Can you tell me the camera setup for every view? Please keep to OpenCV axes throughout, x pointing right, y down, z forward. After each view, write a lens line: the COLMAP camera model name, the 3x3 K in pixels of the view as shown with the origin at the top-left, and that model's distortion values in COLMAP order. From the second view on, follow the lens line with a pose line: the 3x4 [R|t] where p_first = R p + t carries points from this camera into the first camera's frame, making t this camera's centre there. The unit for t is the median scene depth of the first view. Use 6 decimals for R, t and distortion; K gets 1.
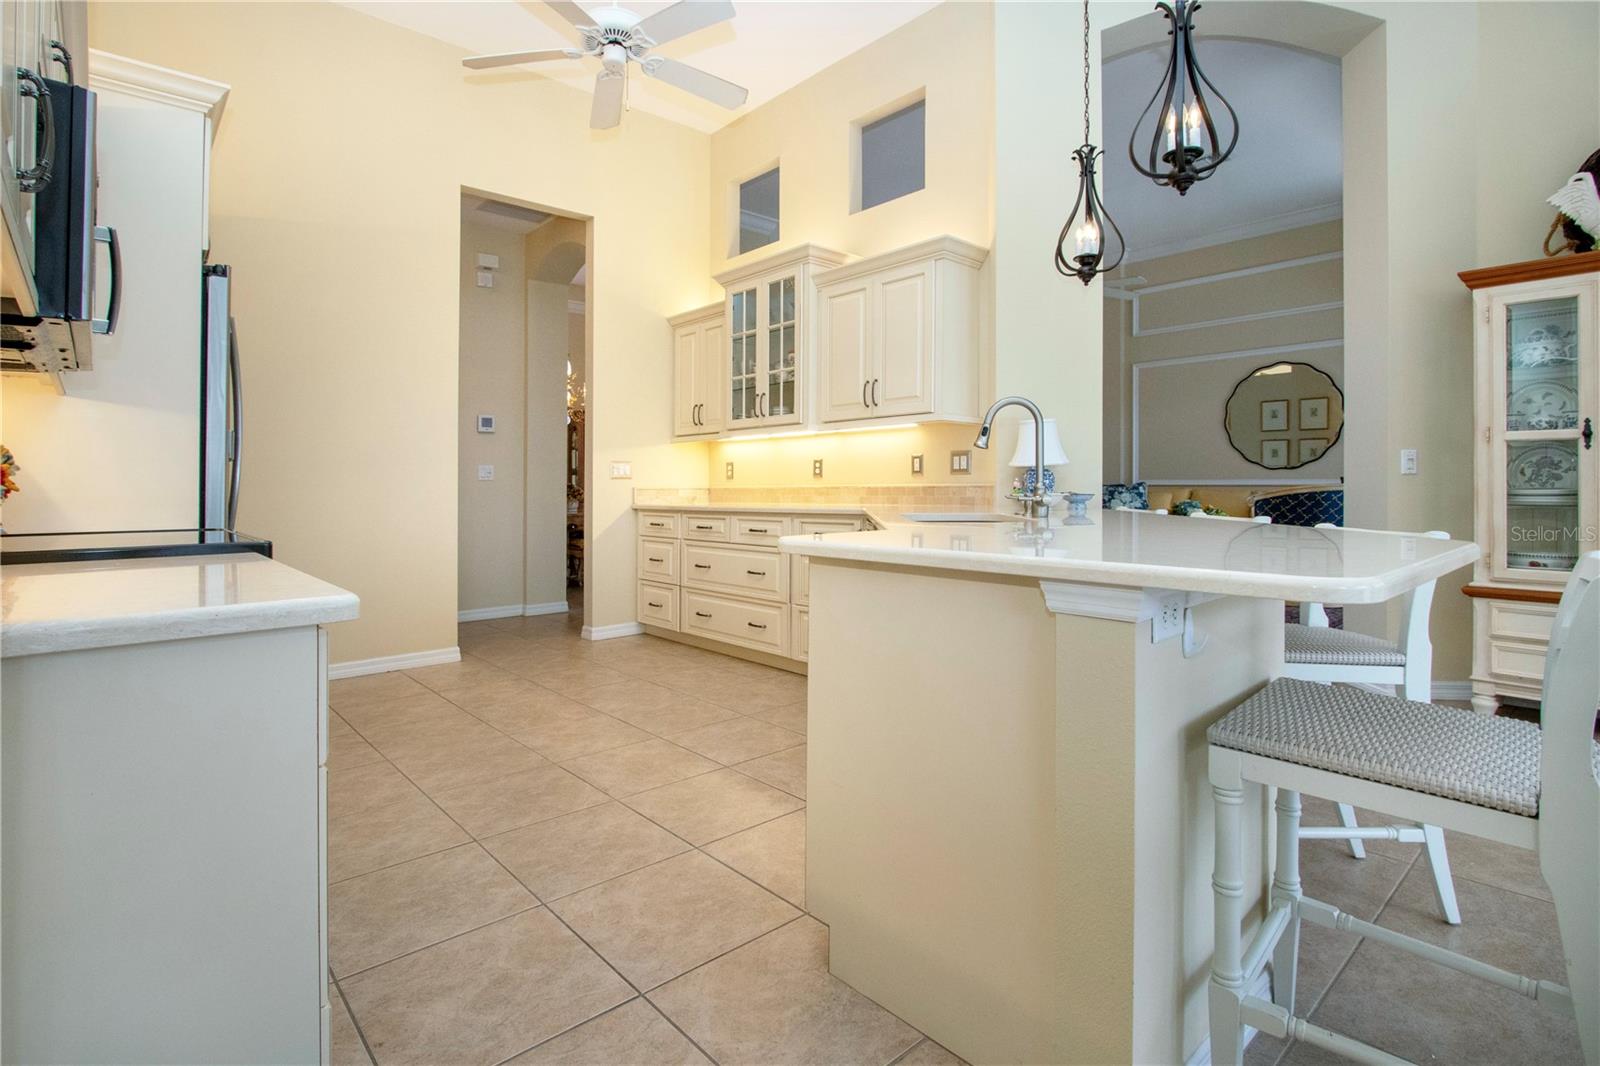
lens RADIAL K [[757.6, 0, 793.5], [0, 757.6, 468.9], [0, 0, 1]] dist [-0.014105, 0.001834]
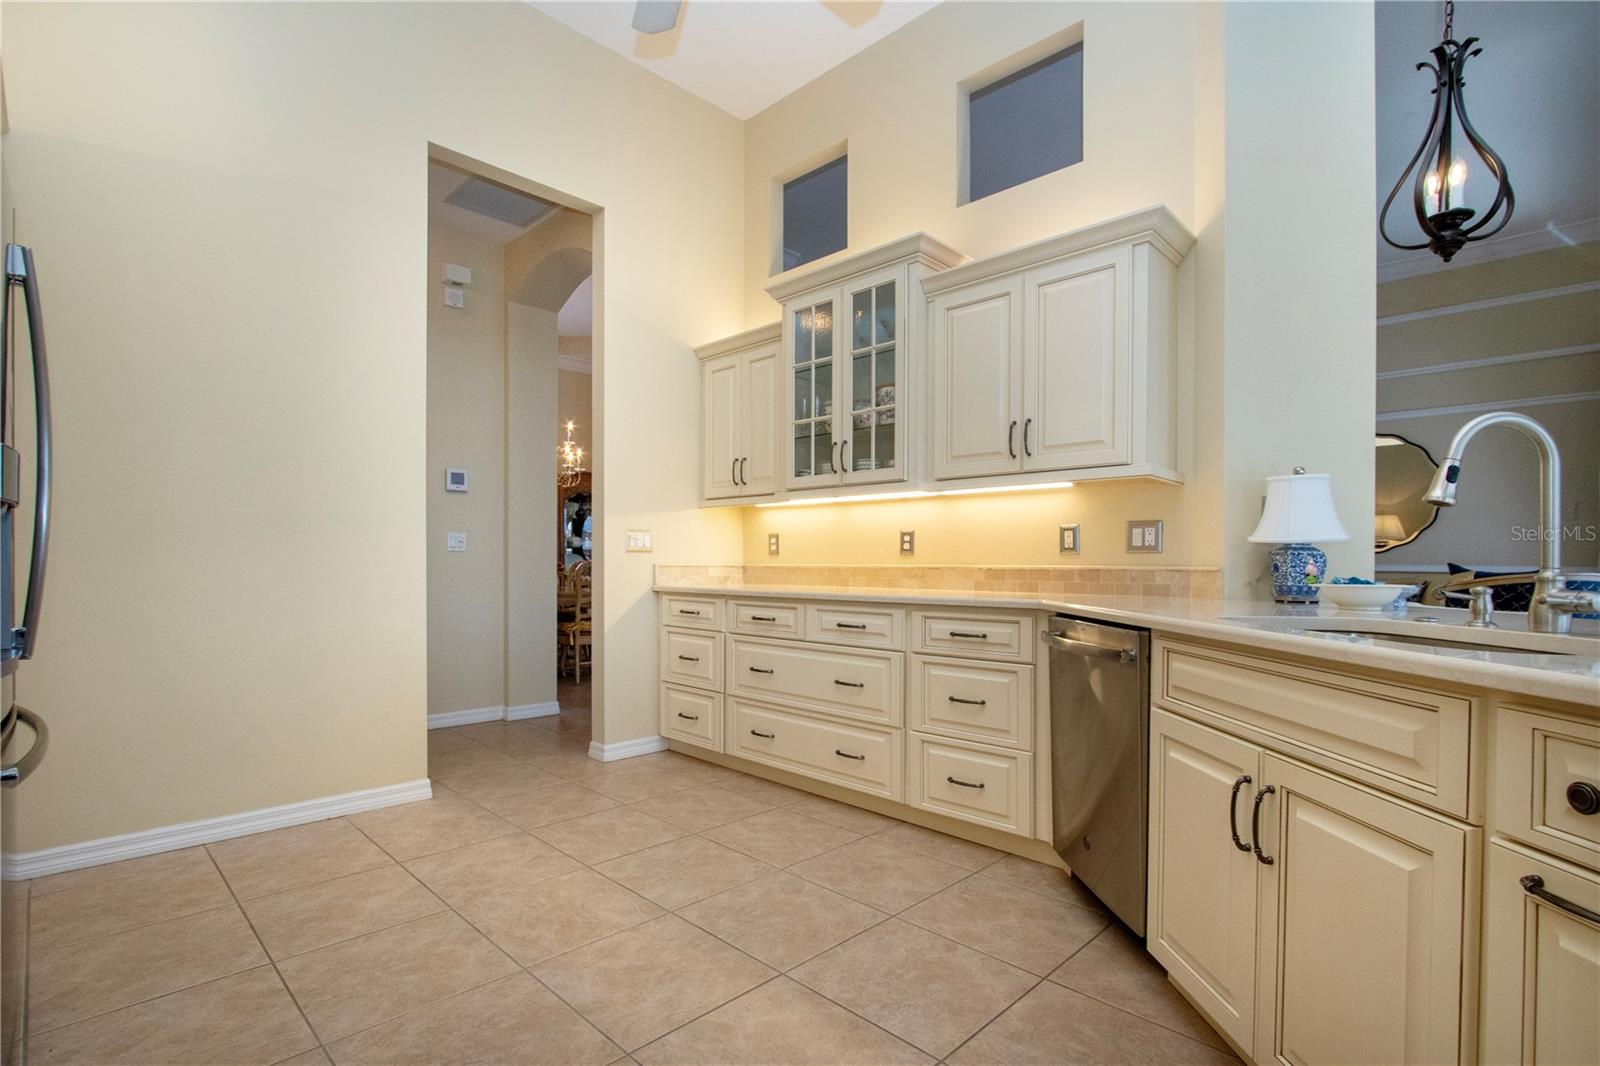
lens RADIAL K [[757.6, 0, 800.1], [0, 757.6, 581.8], [0, 0, 1]] dist [-0.014105, 0.001834]
pose [[0.998129, 0.013459, 0.059648, -0.121526], [-0.016217, 0.998810, 0.046001, 0.005517], [-0.058958, -0.046882, 0.997159, 0.240042]]
